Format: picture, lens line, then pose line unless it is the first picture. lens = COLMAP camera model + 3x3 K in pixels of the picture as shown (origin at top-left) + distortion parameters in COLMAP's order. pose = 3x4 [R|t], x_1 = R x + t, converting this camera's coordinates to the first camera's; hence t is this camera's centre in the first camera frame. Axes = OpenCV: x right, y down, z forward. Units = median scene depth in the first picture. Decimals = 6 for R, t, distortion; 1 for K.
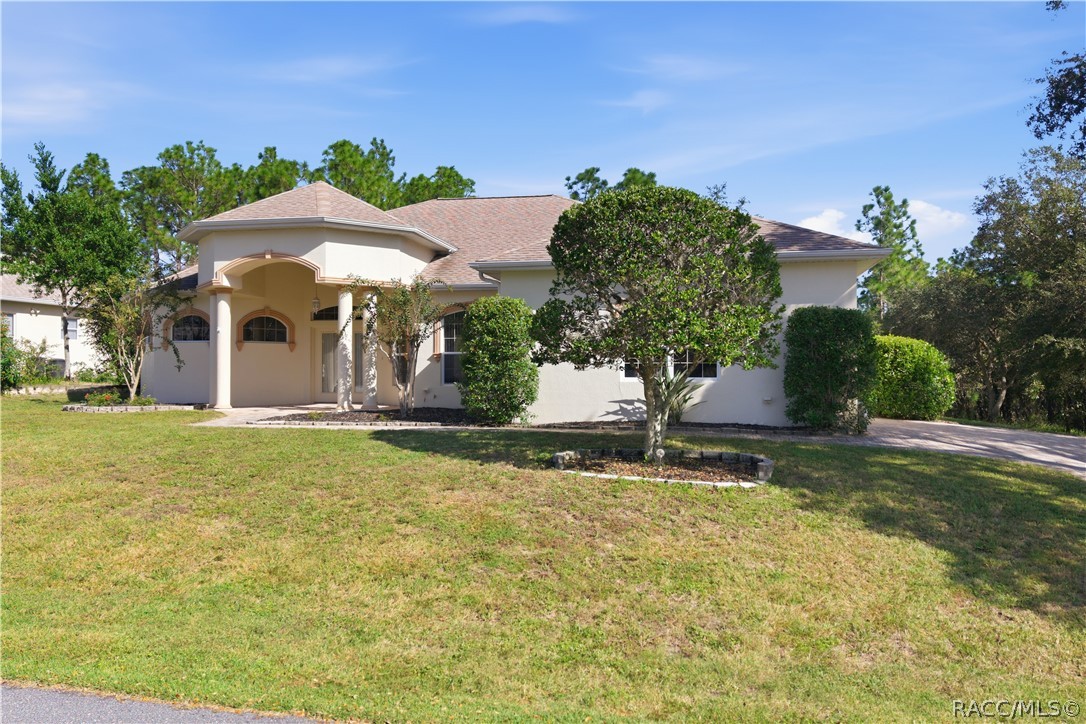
lens RADIAL K [[849.2, 0, 542.7], [0, 849.2, 376.5], [0, 0, 1]] dist [0.089224, -0.162048]
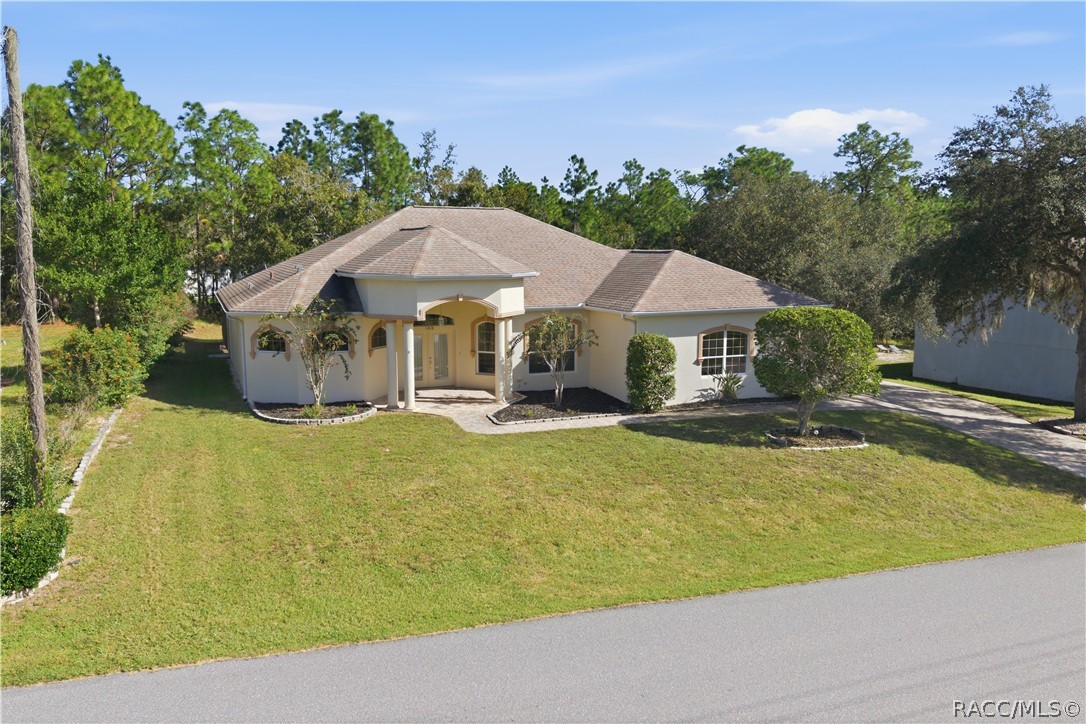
lens RADIAL K [[849.2, 0, 542.7], [0, 849.2, 376.5], [0, 0, 1]] dist [0.089224, -0.162048]
pose [[0.838102, -0.083384, 0.539104, -0.869396], [0.000100, 0.988272, 0.152703, -0.205399], [-0.545514, -0.127926, 0.828281, -0.195897]]
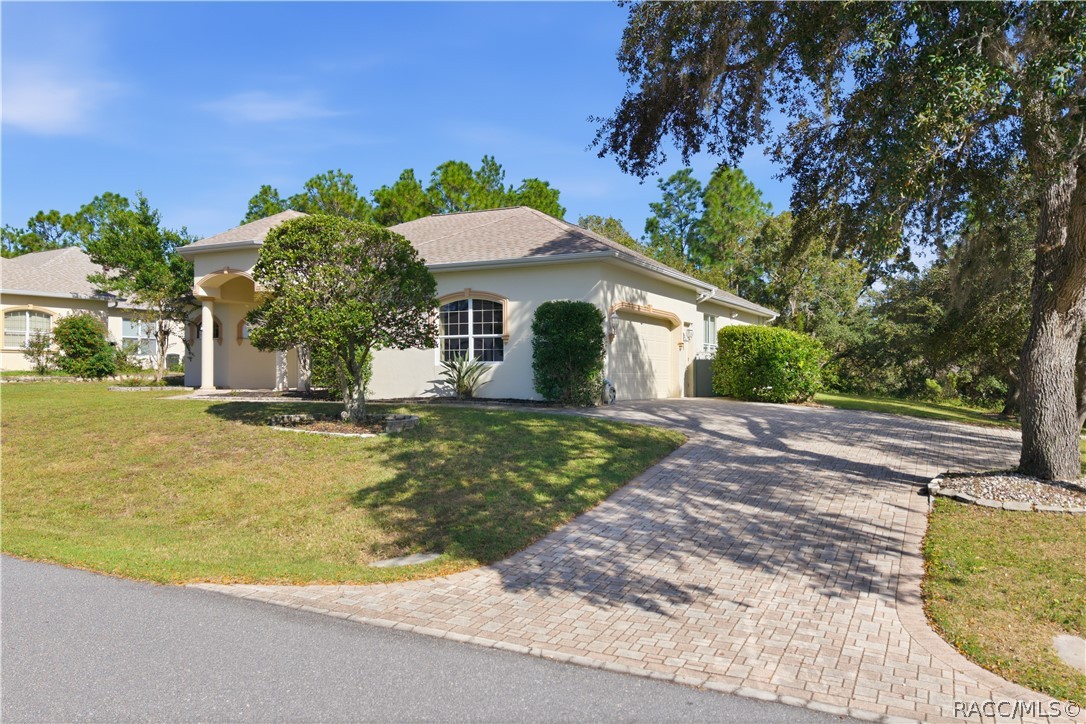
lens RADIAL K [[849.2, 0, 542.7], [0, 849.2, 376.5], [0, 0, 1]] dist [0.089224, -0.162048]
pose [[0.961931, -0.001024, -0.273292, 0.456838], [0.001292, 0.999999, 0.000803, 0.017034], [0.273291, -0.001126, 0.961931, -0.114799]]
